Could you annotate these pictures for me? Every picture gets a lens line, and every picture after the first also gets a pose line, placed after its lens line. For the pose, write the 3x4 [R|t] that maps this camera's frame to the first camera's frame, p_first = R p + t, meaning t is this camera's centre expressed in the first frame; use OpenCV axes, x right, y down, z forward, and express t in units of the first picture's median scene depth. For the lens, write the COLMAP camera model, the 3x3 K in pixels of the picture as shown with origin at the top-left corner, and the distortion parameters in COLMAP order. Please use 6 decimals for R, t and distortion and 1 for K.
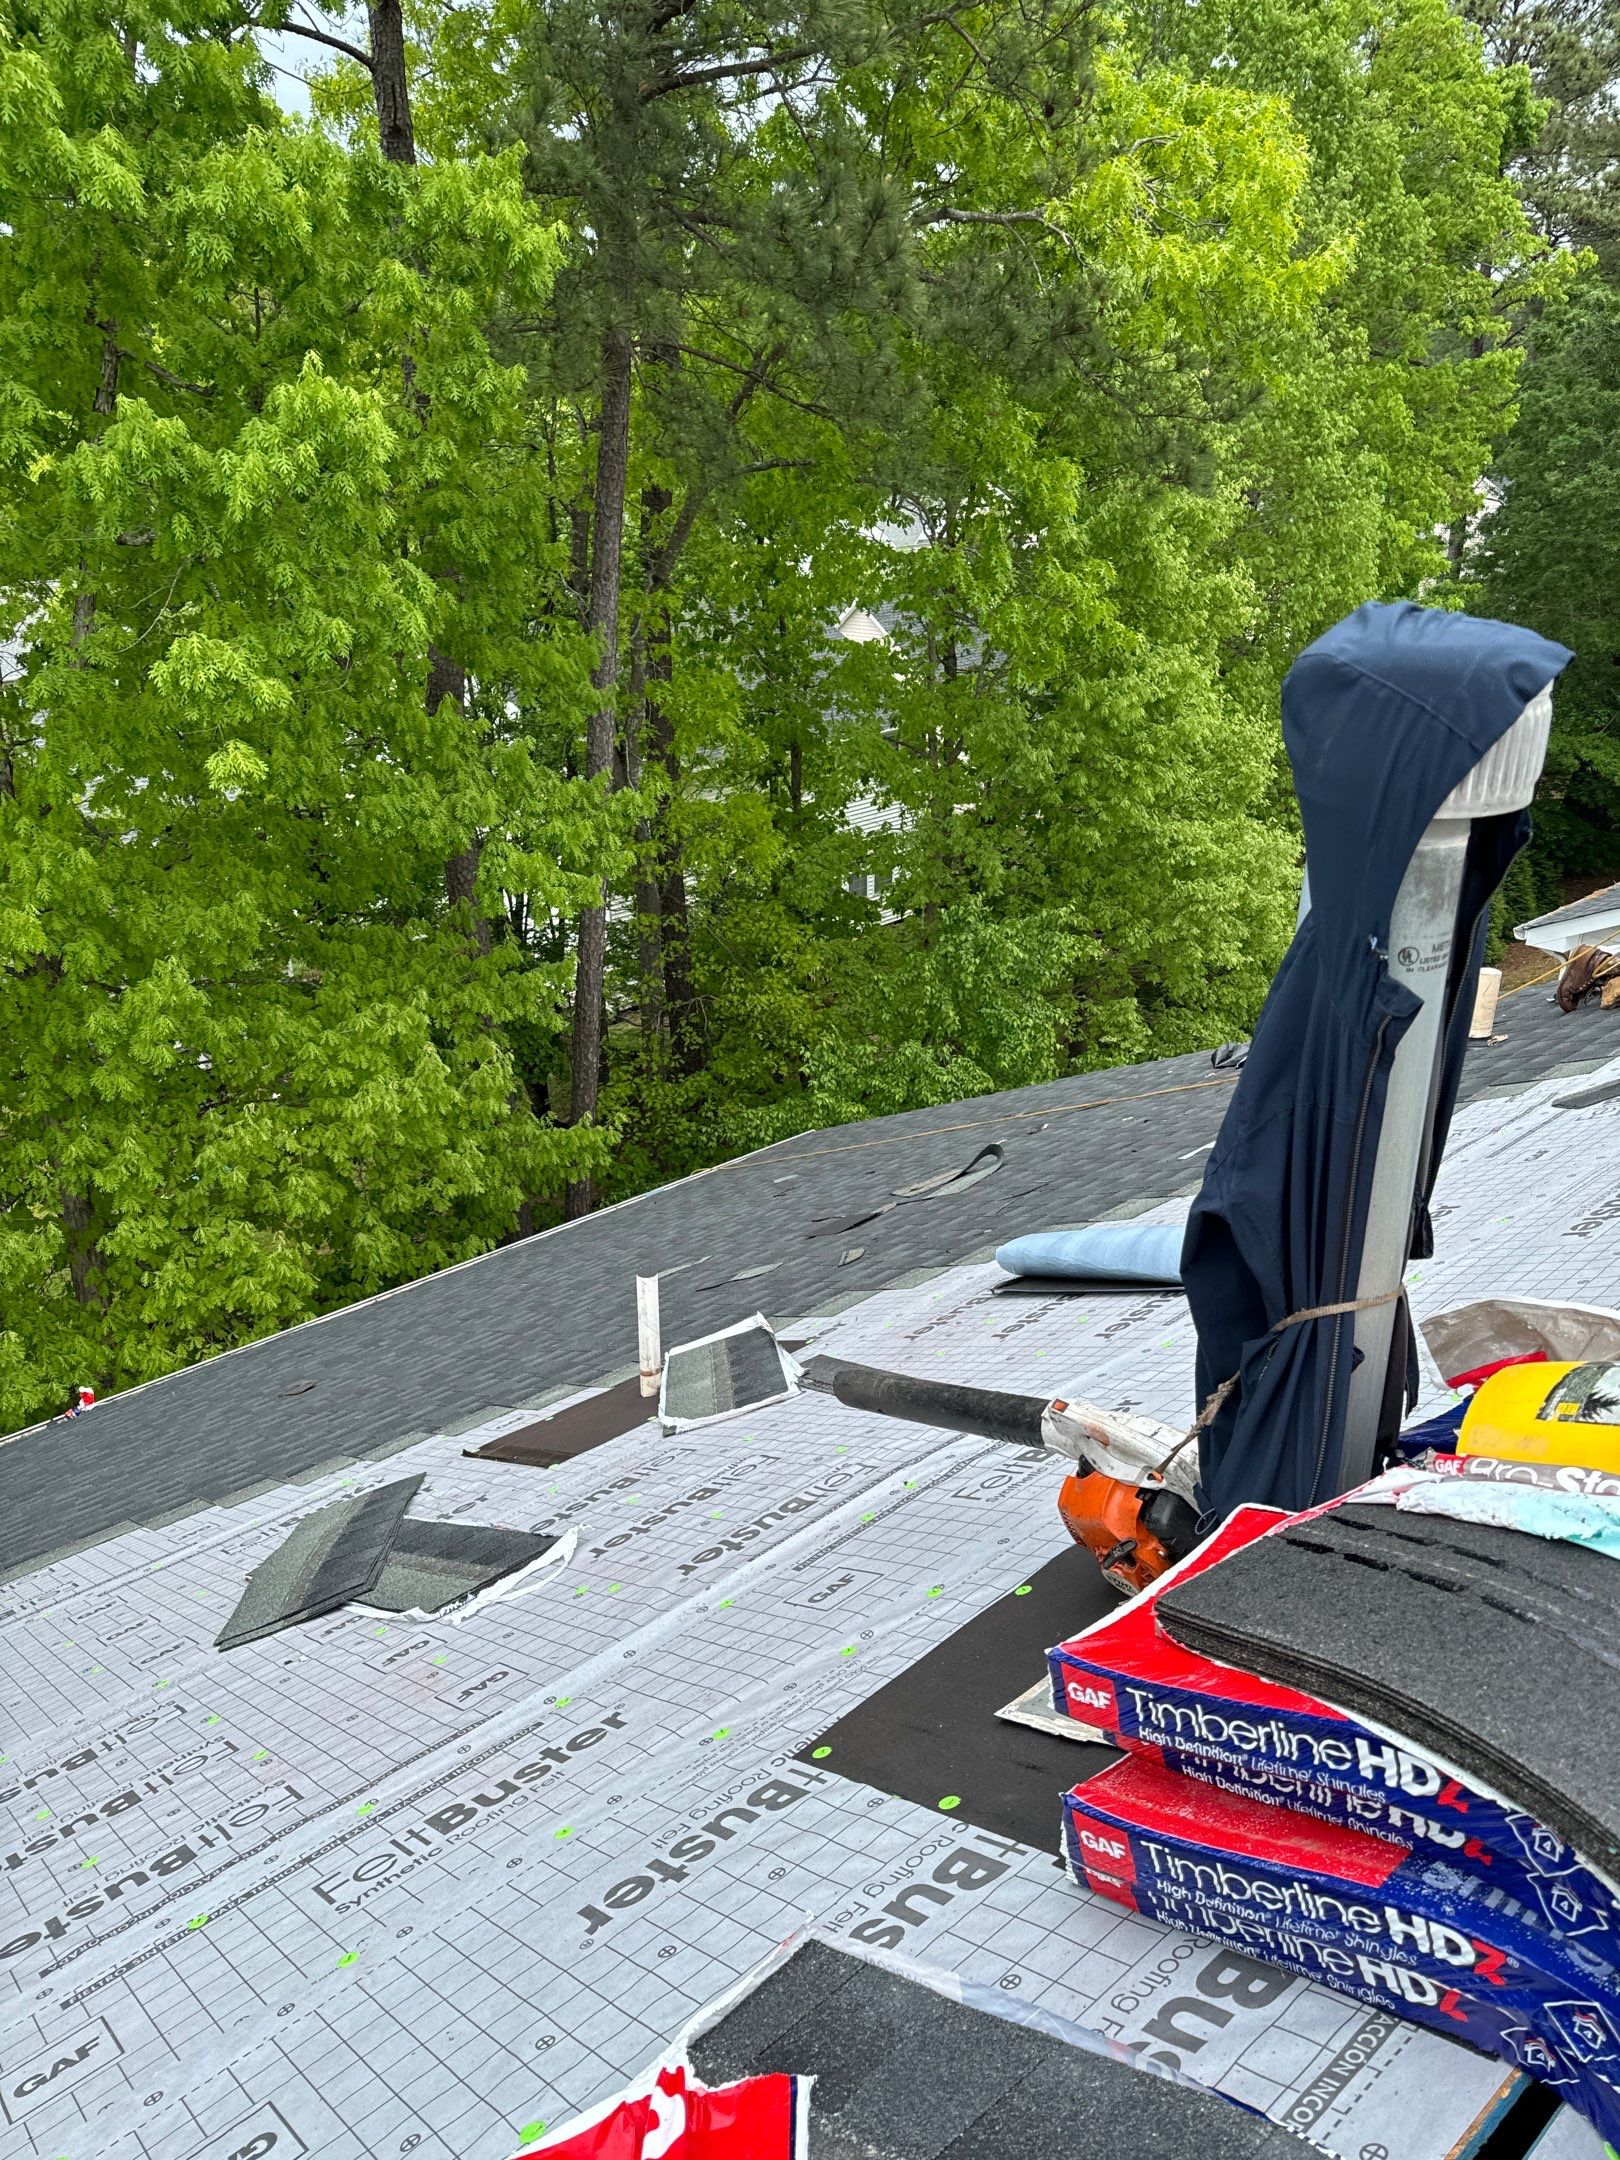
lens RADIAL K [[1534.6, 0, 866.3], [0, 1534.6, 1065.2], [0, 0, 1]] dist [0.013902, -0.012329]
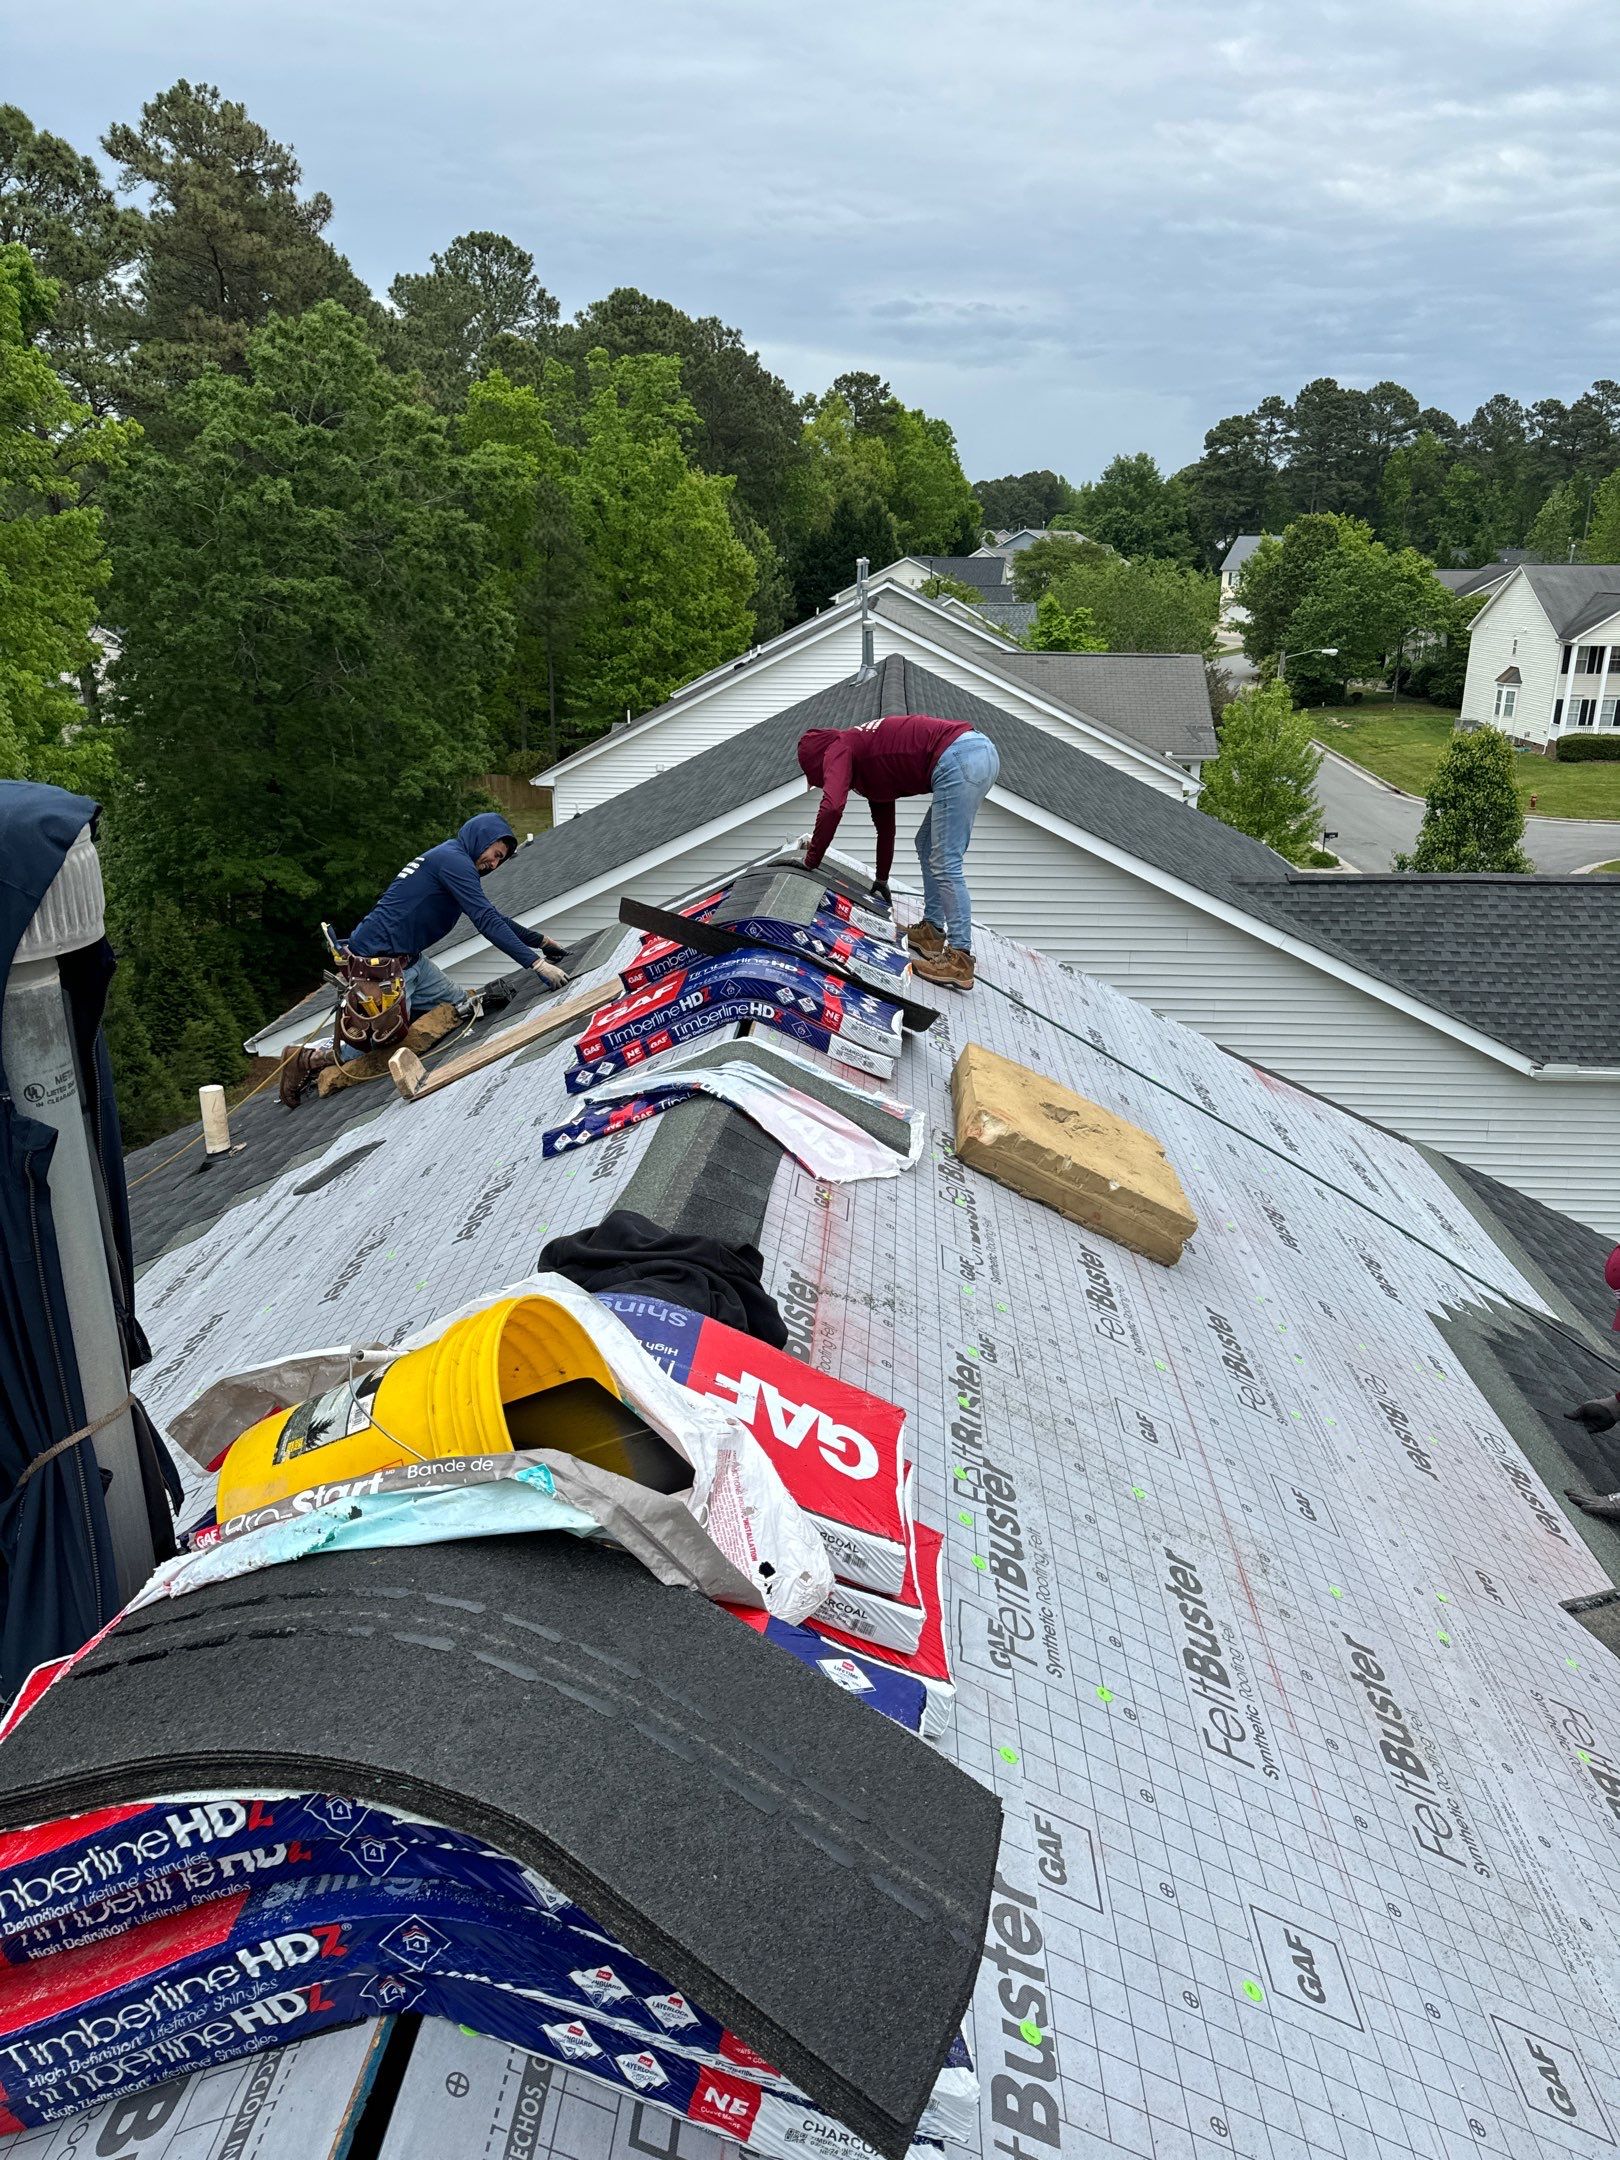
lens RADIAL K [[1534.6, 0, 866.3], [0, 1534.6, 1065.2], [0, 0, 1]] dist [0.013902, -0.012329]
pose [[0.714316, -0.212062, 0.666920, 0.057582], [0.264189, 0.964182, 0.023620, 0.036165], [-0.648041, 0.159321, 0.744755, -0.158135]]
